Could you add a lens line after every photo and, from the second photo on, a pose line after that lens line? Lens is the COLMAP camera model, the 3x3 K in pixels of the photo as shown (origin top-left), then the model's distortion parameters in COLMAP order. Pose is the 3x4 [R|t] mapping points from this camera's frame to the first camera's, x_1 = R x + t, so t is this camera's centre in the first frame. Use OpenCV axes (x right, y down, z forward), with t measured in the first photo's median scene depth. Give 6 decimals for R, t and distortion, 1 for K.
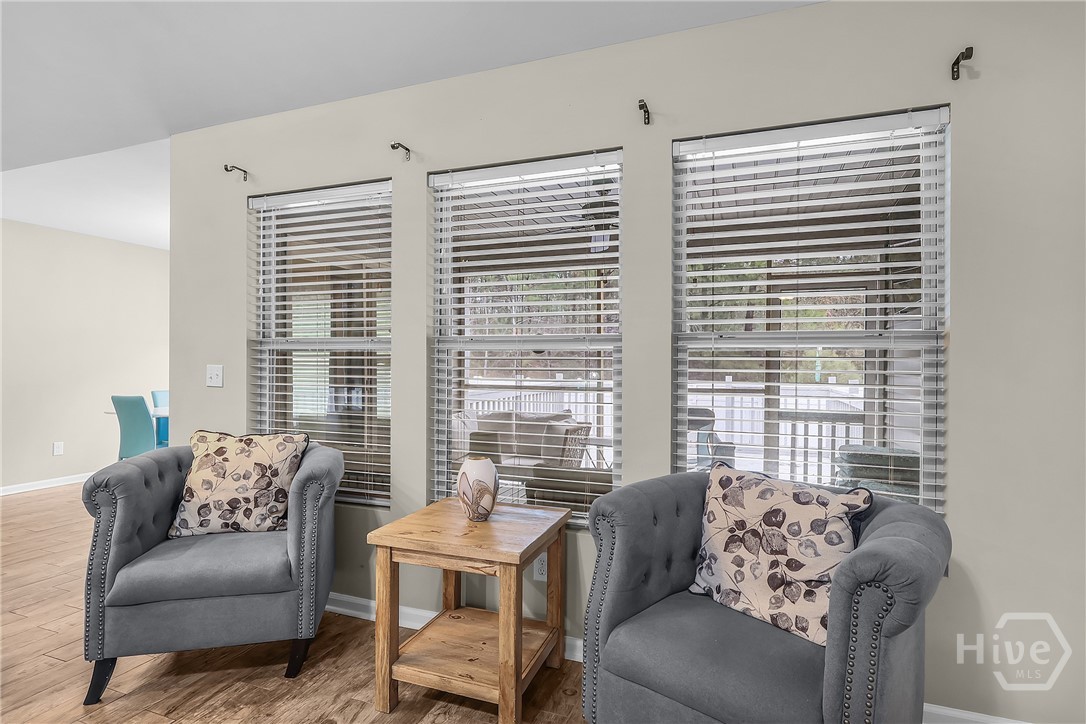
lens RADIAL K [[550.2, 0, 542.0], [0, 550.2, 362.8], [0, 0, 1]] dist [-0.002751, -0.000294]
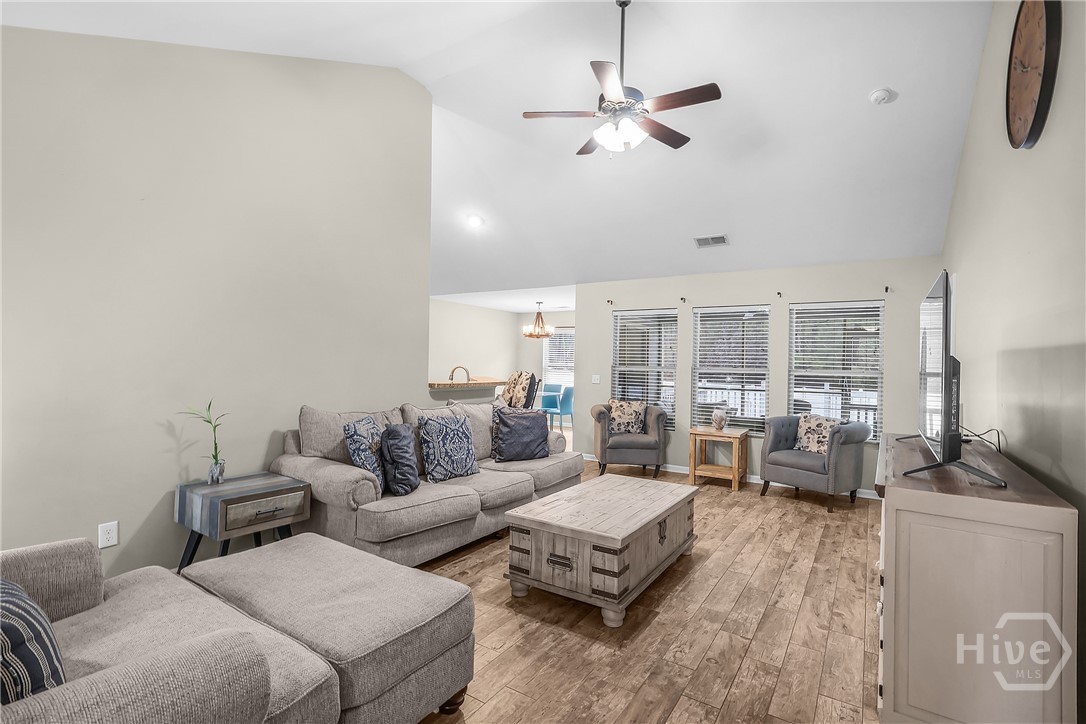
lens RADIAL K [[510.2, 0, 538.4], [0, 510.2, 361.4], [0, 0, 1]] dist [-0.002745, -0.000446]
pose [[0.977171, 0.015758, -0.211869, -0.476989], [-0.017538, 0.999825, -0.006527, -0.055074], [0.211729, 0.010094, 0.977276, -1.885086]]
